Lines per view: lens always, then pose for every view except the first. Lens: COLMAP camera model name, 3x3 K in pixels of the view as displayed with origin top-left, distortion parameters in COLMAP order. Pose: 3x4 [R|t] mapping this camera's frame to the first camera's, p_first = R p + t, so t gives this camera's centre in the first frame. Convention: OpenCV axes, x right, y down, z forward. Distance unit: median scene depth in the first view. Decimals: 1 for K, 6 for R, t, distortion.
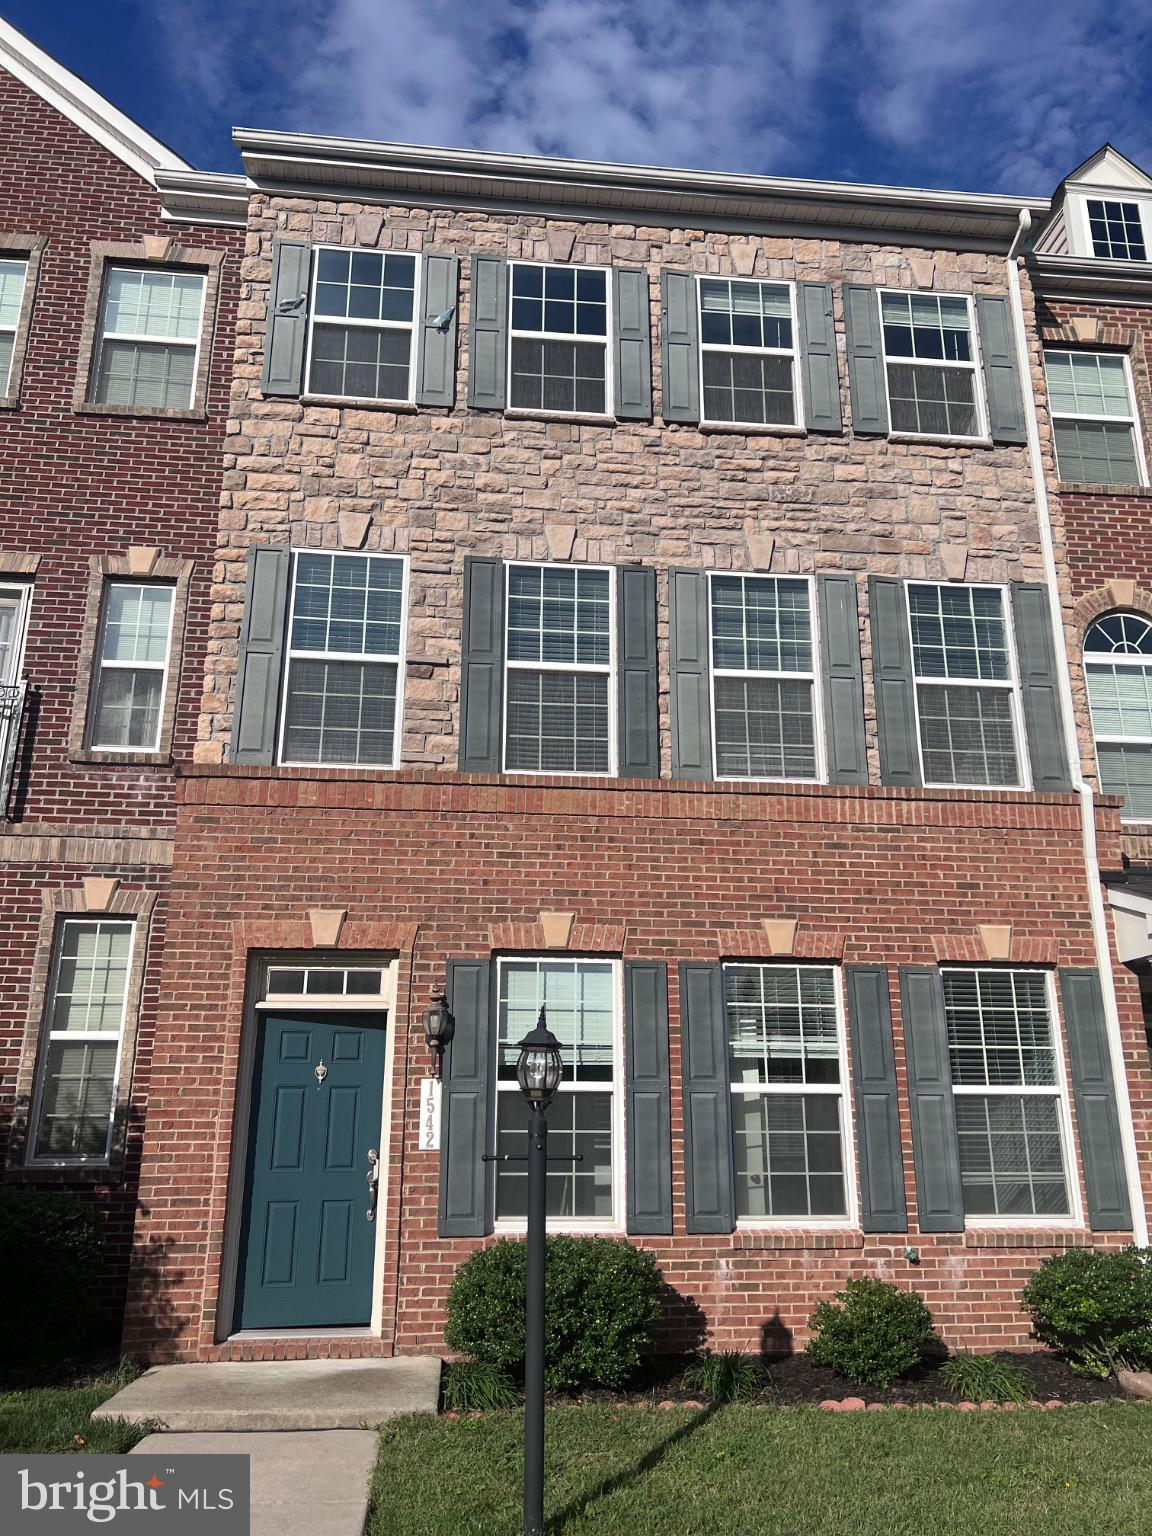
lens RADIAL K [[1164.5, 0, 576.0], [0, 1164.5, 768.0], [0, 0, 1]] dist [0.114129, -0.194307]
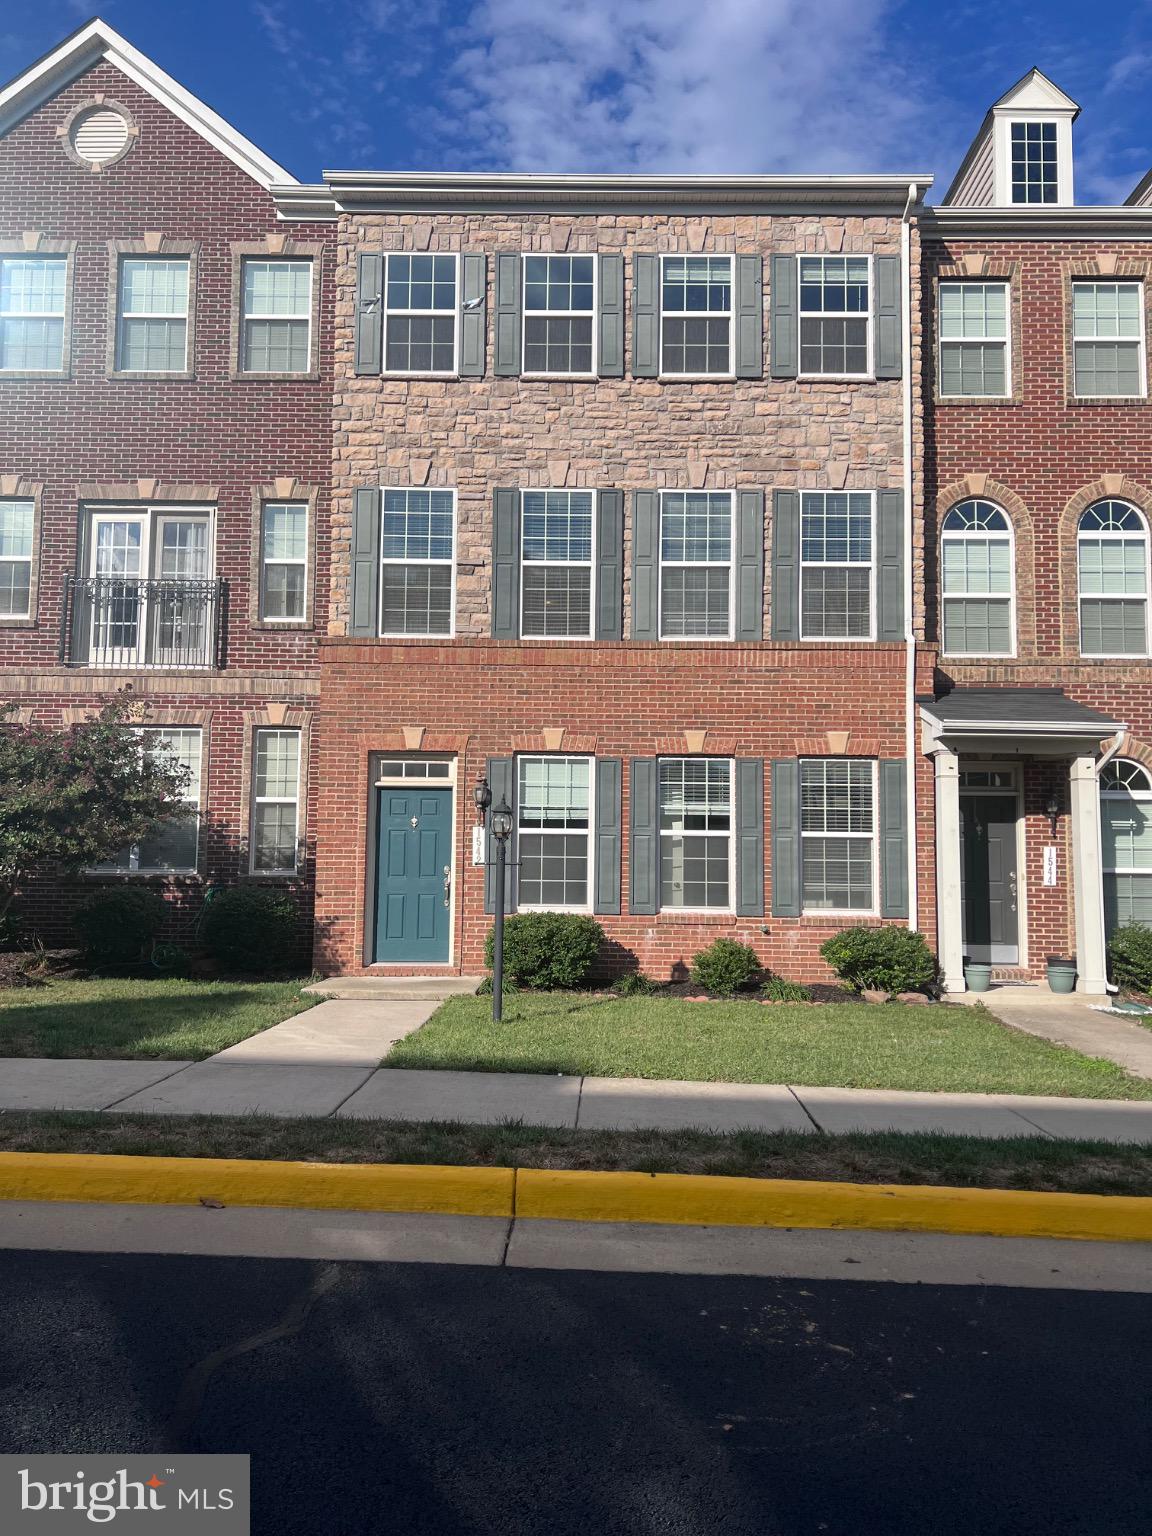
lens RADIAL K [[1233.1, 0, 576.0], [0, 1233.1, 768.0], [0, 0, 1]] dist [0.179439, -0.424772]
pose [[0.991947, -0.001964, -0.126636, 0.210343], [0.028204, 0.978197, 0.205757, -0.156628], [0.123471, -0.207672, 0.970375, -0.599801]]
